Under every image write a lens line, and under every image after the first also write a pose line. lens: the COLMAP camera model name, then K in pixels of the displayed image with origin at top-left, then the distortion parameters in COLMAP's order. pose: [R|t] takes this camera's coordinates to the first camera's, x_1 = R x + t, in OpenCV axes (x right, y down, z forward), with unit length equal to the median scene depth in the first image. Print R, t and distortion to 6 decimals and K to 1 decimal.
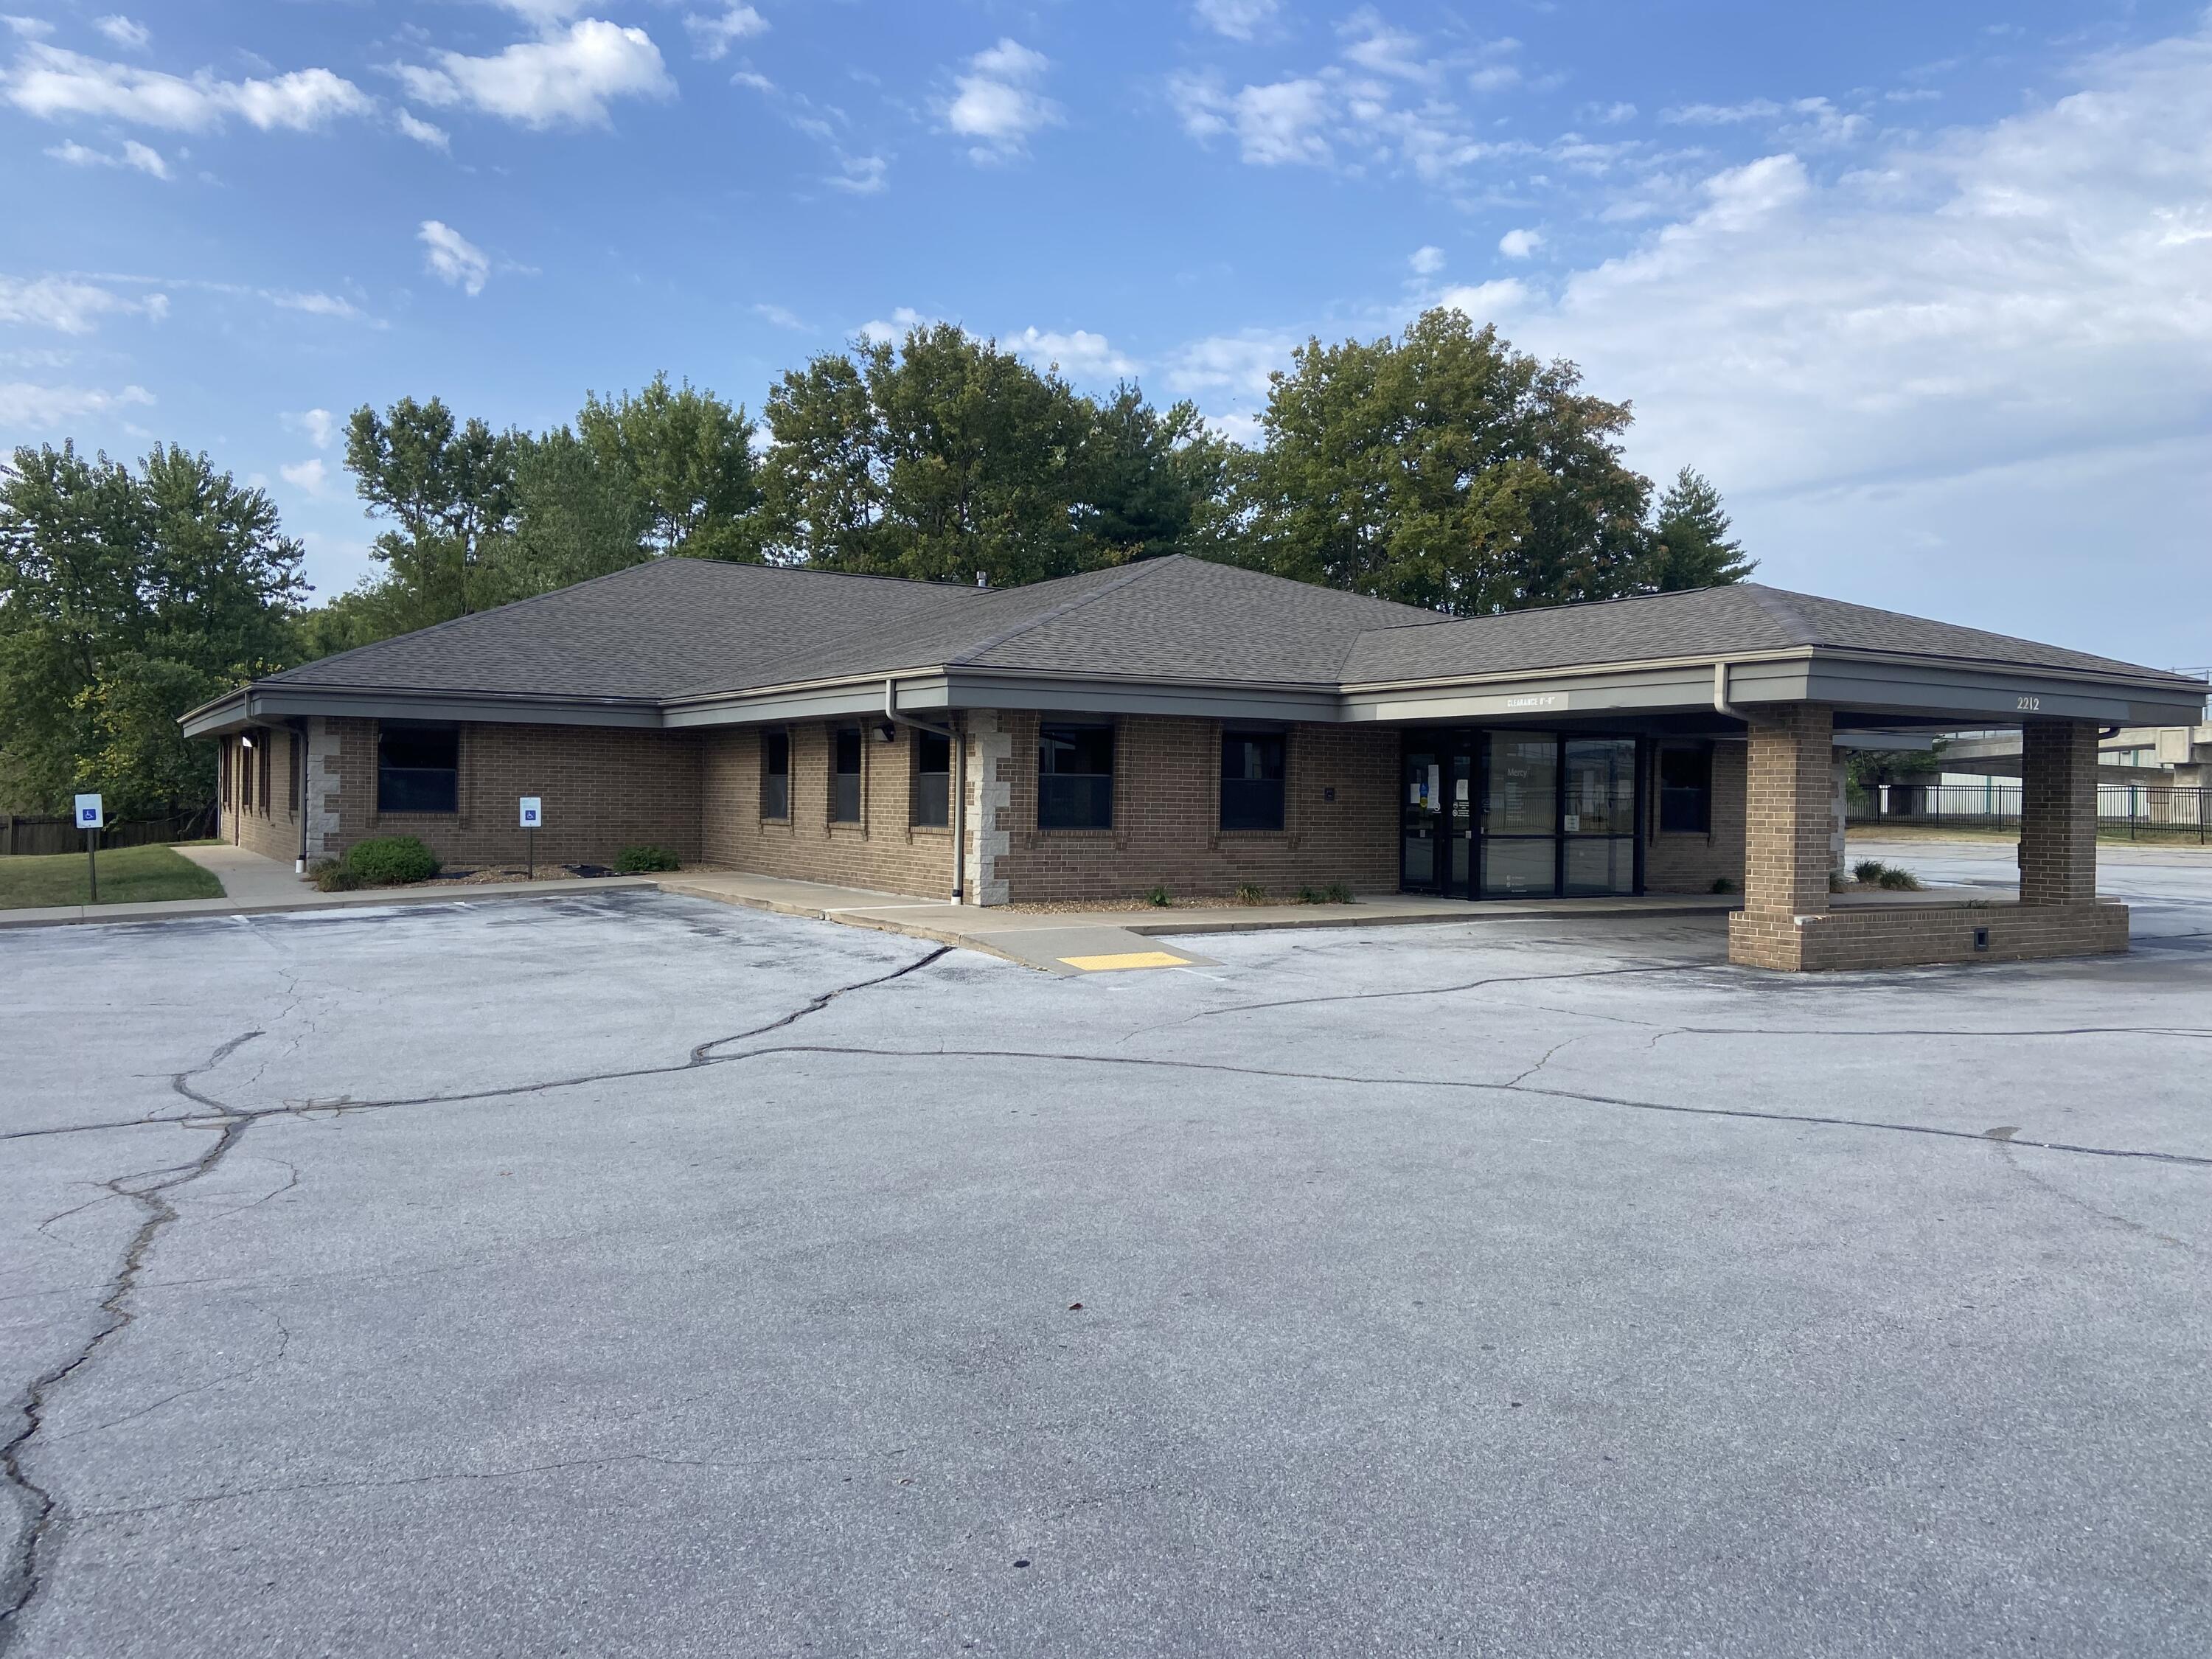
lens RADIAL K [[1663.8, 0, 1119.5], [0, 1663.8, 812.1], [0, 0, 1]] dist [0.125074, -0.156711]
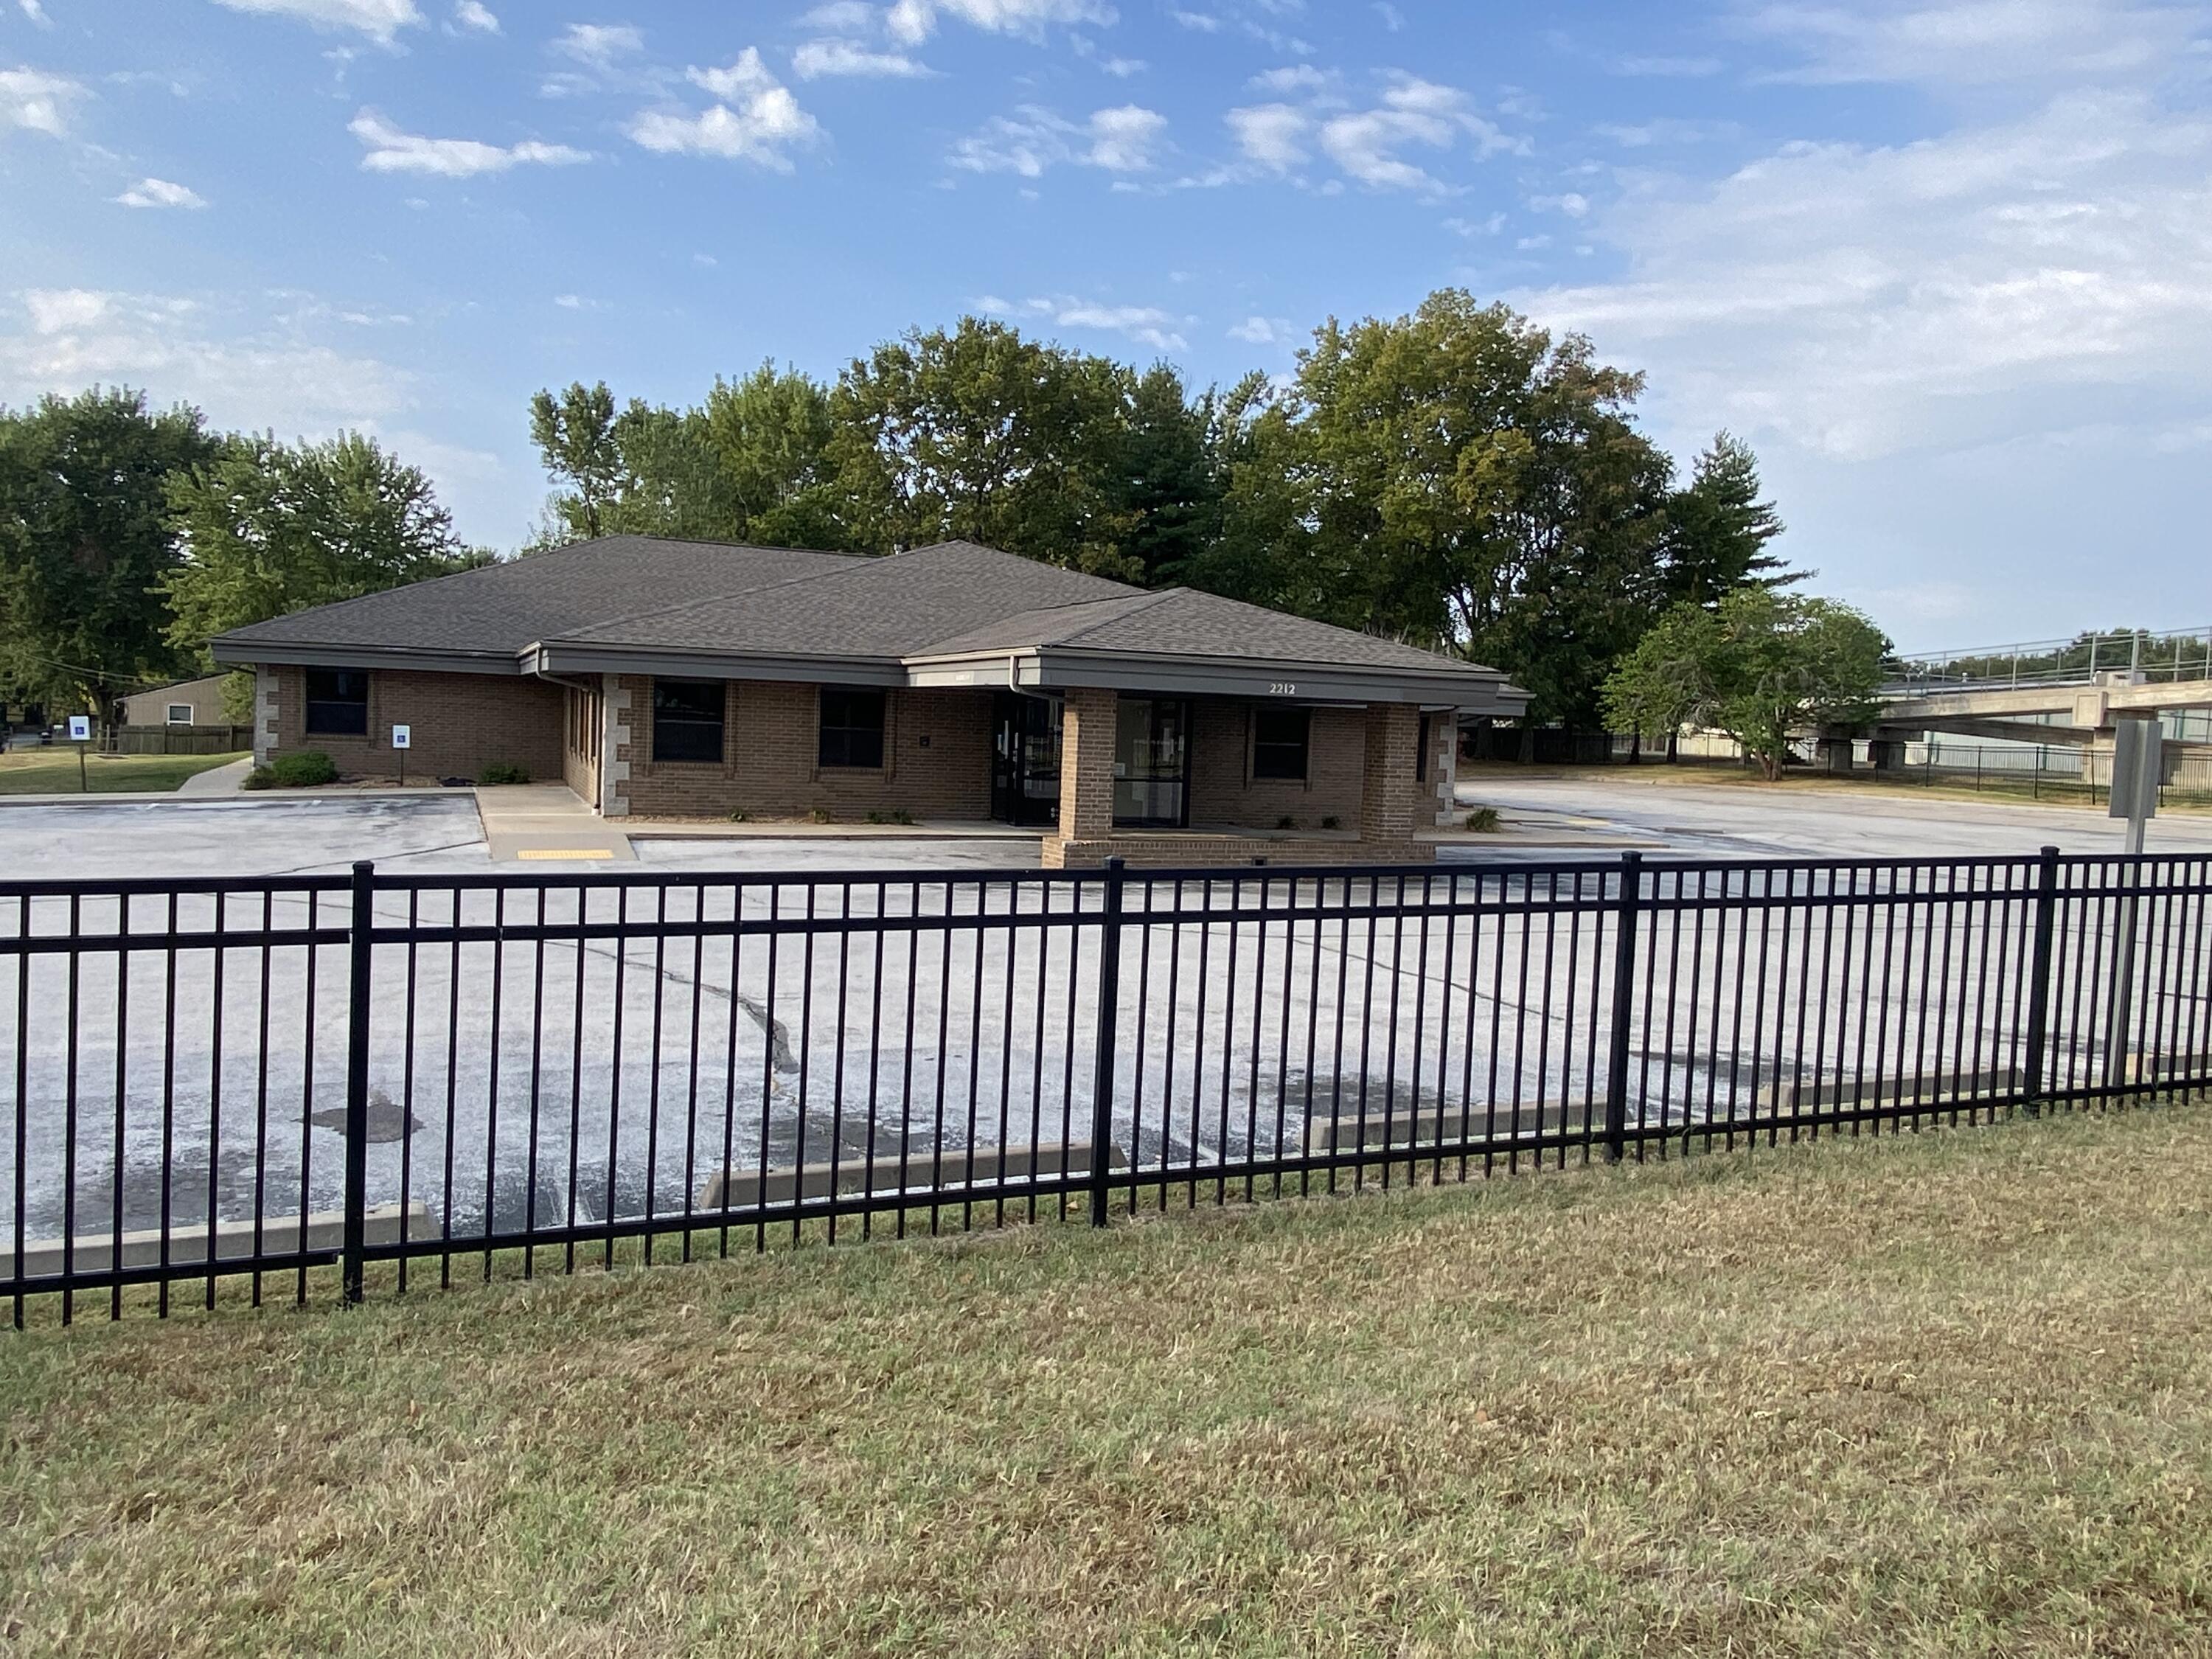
lens RADIAL K [[1590.4, 0, 1113.6], [0, 1590.4, 820.6], [0, 0, 1]] dist [0.062209, -0.001308]
pose [[0.984755, 0.035191, -0.170351, 0.173424], [-0.026730, 0.998304, 0.051708, -0.006024], [0.171882, -0.046367, 0.984026, -0.068369]]
